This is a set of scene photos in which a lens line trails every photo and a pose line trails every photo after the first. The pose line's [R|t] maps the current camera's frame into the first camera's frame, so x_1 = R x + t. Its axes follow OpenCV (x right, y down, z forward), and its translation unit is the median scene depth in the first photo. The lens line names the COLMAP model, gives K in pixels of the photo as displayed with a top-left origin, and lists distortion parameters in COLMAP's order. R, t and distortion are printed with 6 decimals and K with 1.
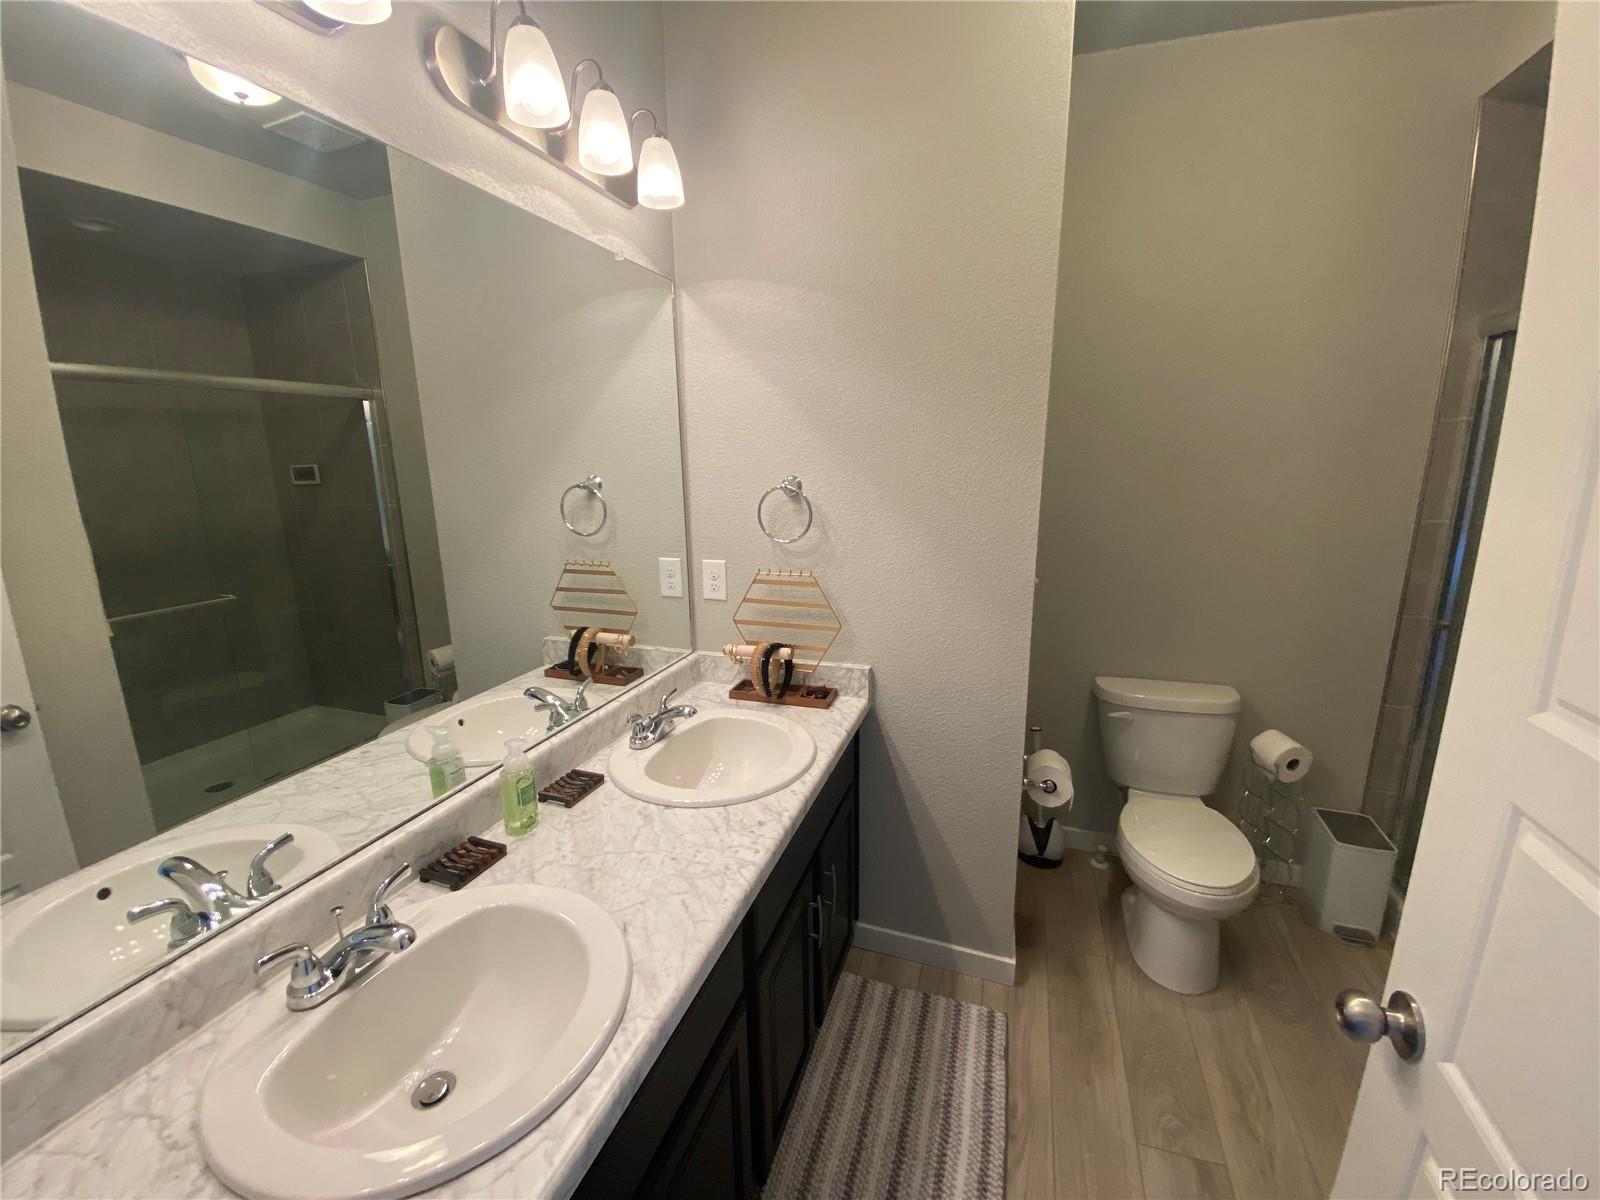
lens RADIAL K [[648.4, 0, 800.8], [0, 648.4, 590.0], [0, 0, 1]] dist [-0.001449, -0.000698]
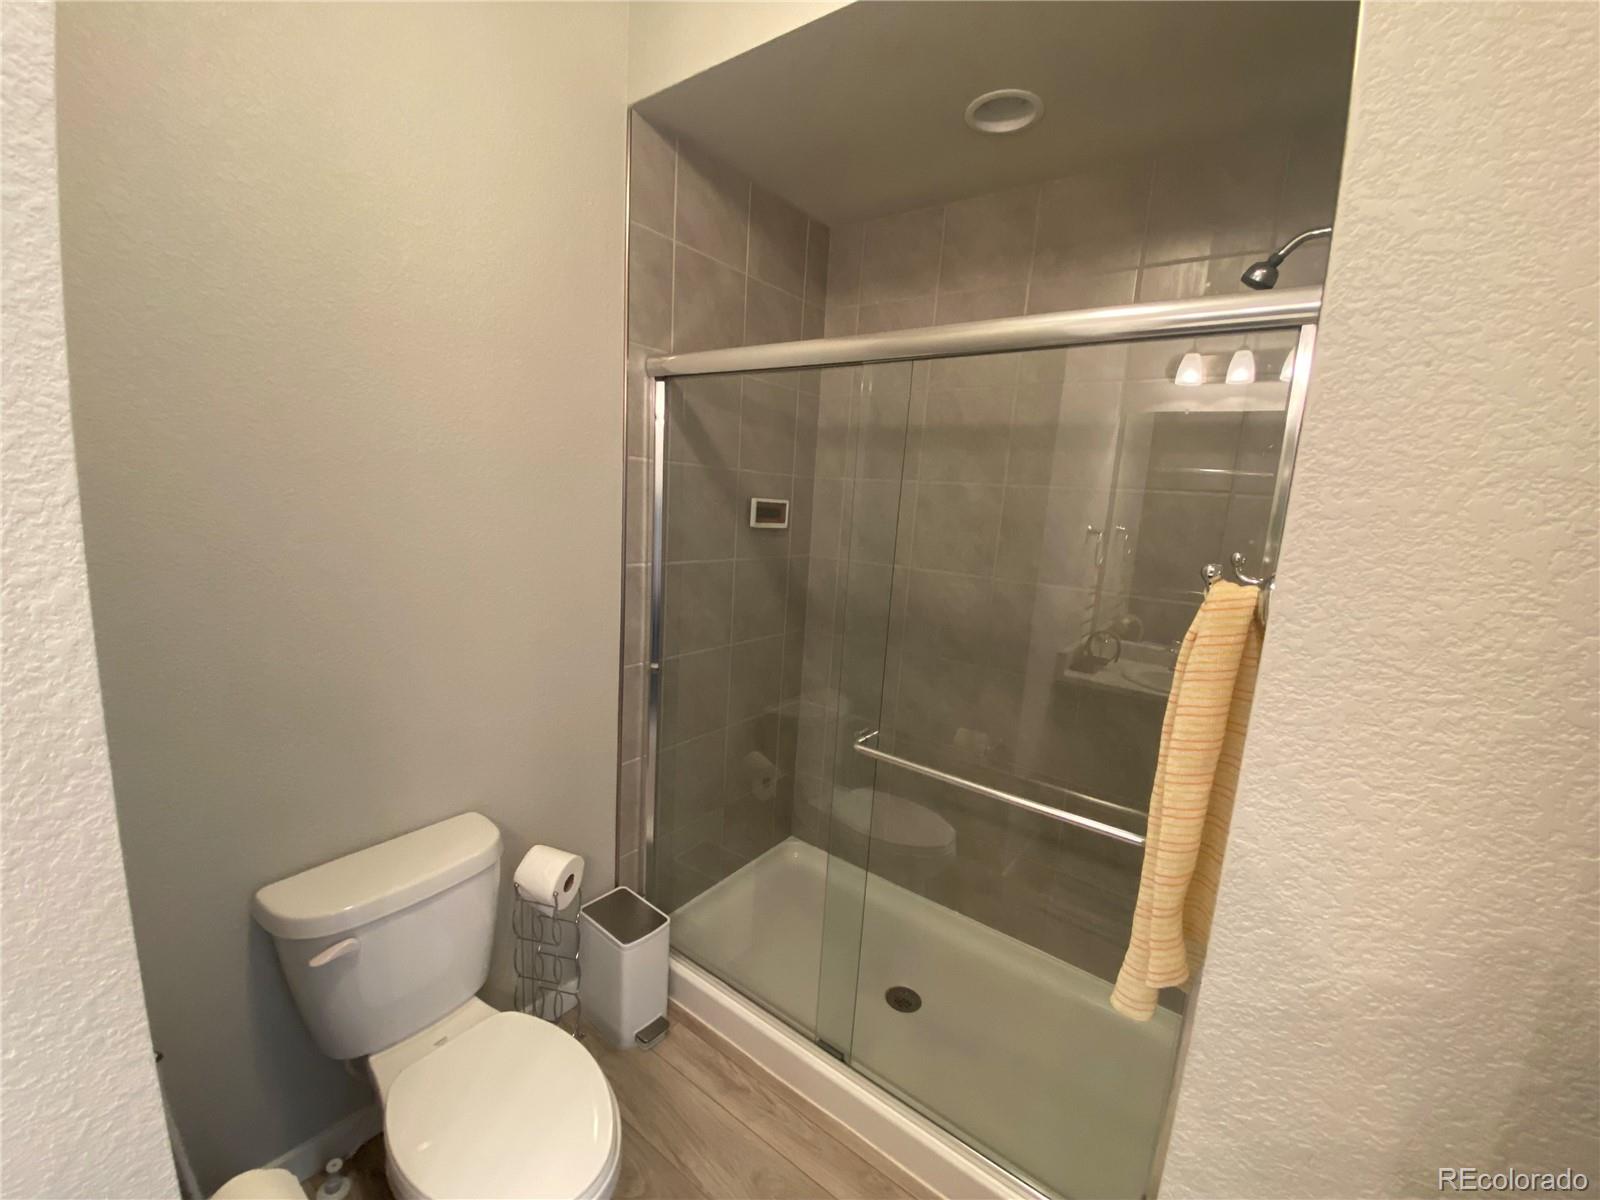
lens RADIAL K [[648.4, 0, 796.1], [0, 648.4, 599.9], [0, 0, 1]] dist [-0.001449, -0.000698]
pose [[0.303595, -0.123914, 0.944709, 0.144860], [0.138608, 0.986703, 0.084879, -0.099457], [-0.942665, 0.105175, 0.316734, 0.461907]]
